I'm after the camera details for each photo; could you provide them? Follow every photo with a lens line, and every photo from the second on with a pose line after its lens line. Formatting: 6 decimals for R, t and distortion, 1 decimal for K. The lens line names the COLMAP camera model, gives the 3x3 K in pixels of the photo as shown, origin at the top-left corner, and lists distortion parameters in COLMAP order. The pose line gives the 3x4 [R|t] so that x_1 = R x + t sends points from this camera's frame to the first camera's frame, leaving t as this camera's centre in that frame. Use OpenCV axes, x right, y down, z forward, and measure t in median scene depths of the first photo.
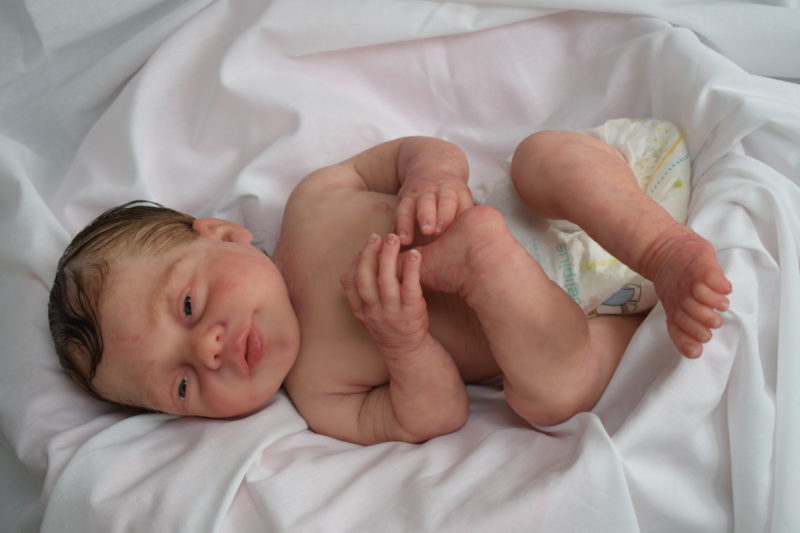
lens RADIAL K [[1411.4, 0, 400.0], [0, 1411.4, 266.5], [0, 0, 1]] dist [0.248038, -0.169074]
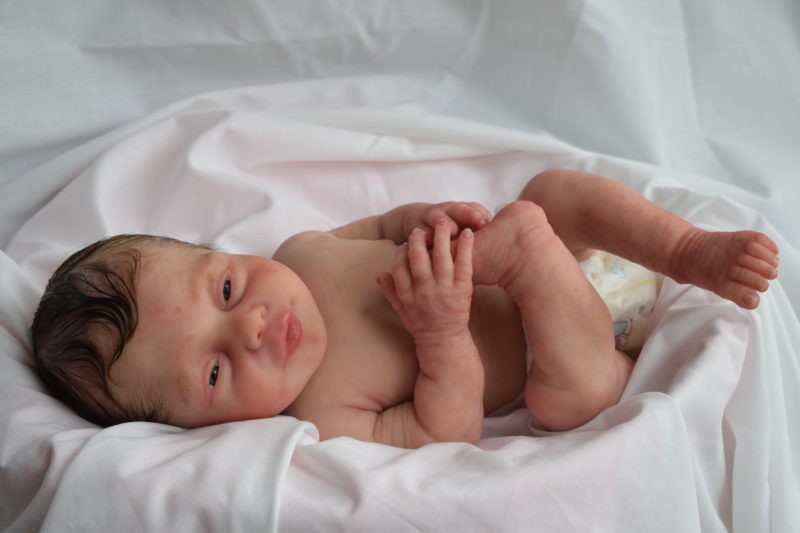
lens RADIAL K [[1411.4, 0, 400.0], [0, 1411.4, 266.5], [0, 0, 1]] dist [0.248038, -0.169074]
pose [[0.950106, 0.099325, 0.295691, -0.327663], [0.021980, 0.924275, -0.381094, 0.391121], [-0.311152, 0.368579, 0.875976, 0.095554]]
